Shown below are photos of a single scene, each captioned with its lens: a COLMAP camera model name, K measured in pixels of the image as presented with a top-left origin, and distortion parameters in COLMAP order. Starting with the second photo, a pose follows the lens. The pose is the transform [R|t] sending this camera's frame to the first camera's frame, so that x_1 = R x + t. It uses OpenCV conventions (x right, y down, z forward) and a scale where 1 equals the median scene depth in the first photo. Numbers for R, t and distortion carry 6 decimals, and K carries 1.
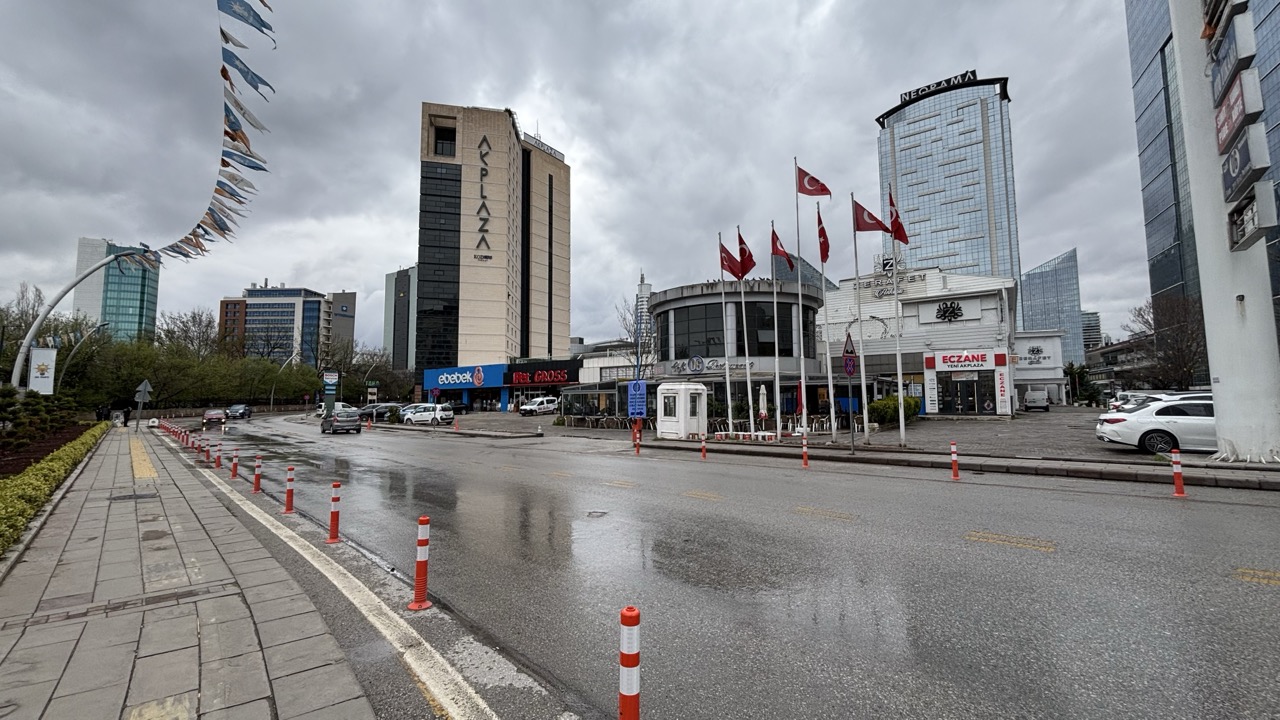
lens RADIAL K [[516.4, 0, 640.0], [0, 516.4, 360.0], [0, 0, 1]] dist [-0.002184, 0.000107]
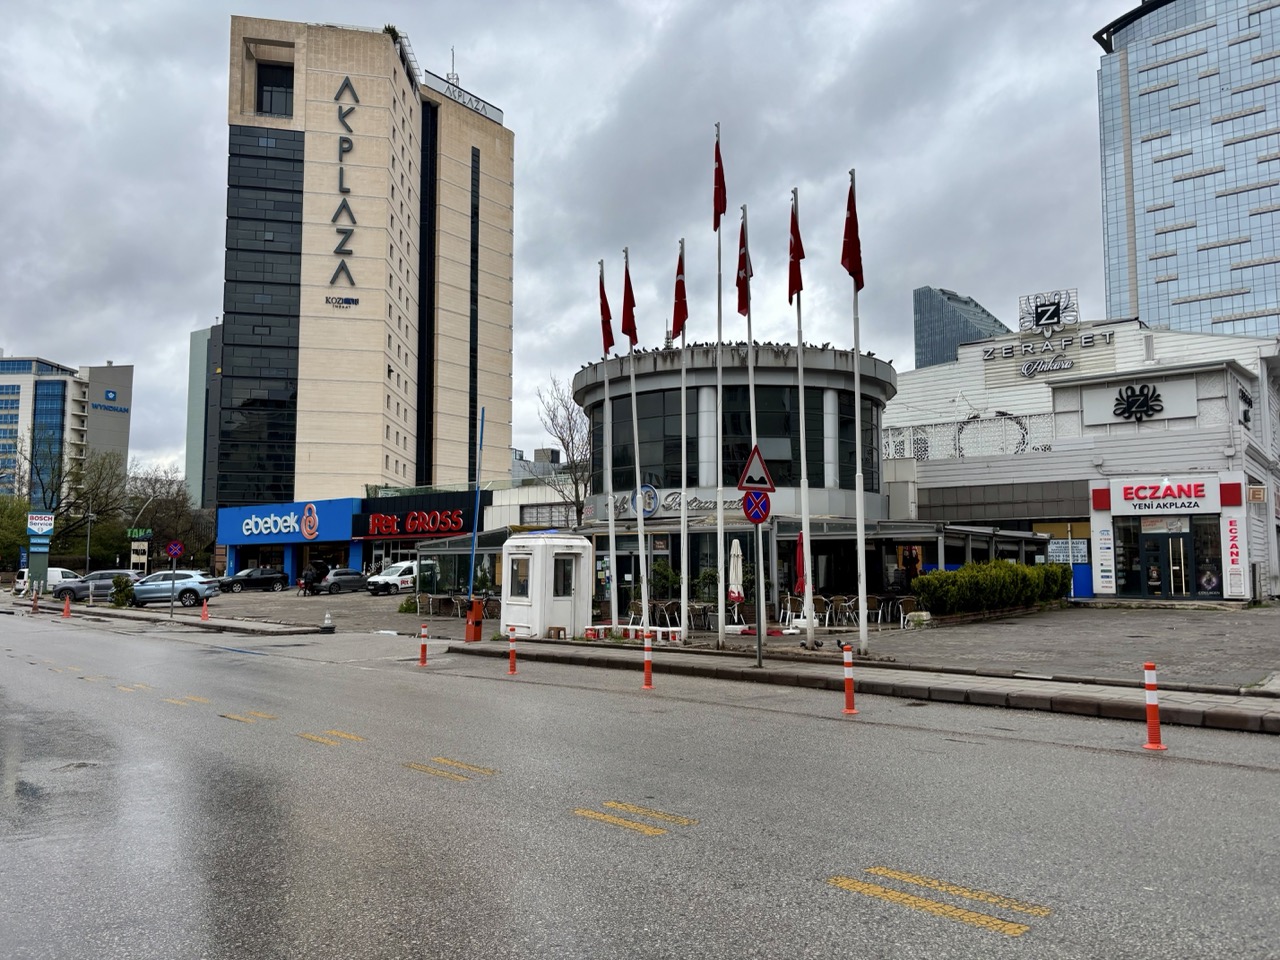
lens RADIAL K [[967.6, 0, 637.3], [0, 967.6, 483.1], [0, 0, 1]] dist [0.010615, -0.004535]
pose [[0.999368, 0.002950, -0.035437, 0.101404], [-0.003253, 0.999959, -0.008485, -0.001296], [0.035410, 0.008595, 0.999336, -0.011127]]
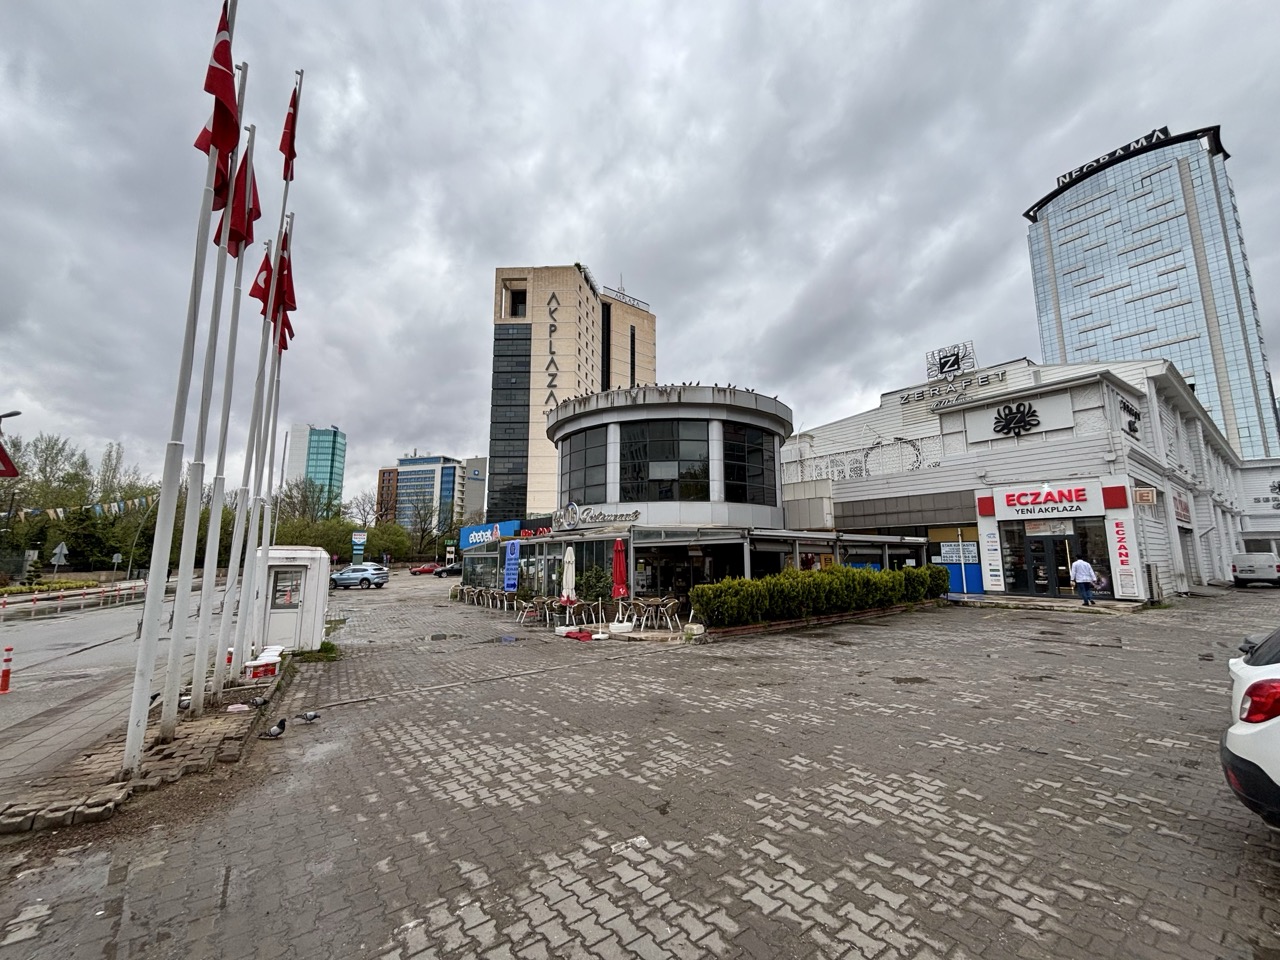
lens RADIAL K [[517.6, 0, 638.7], [0, 517.6, 481.3], [0, 0, 1]] dist [-0.005229, 0.004537]
pose [[0.960970, -0.037134, -0.274148, 0.288838], [0.018396, 0.997335, -0.070607, 0.009500], [0.276040, 0.062808, 0.959092, 0.263525]]
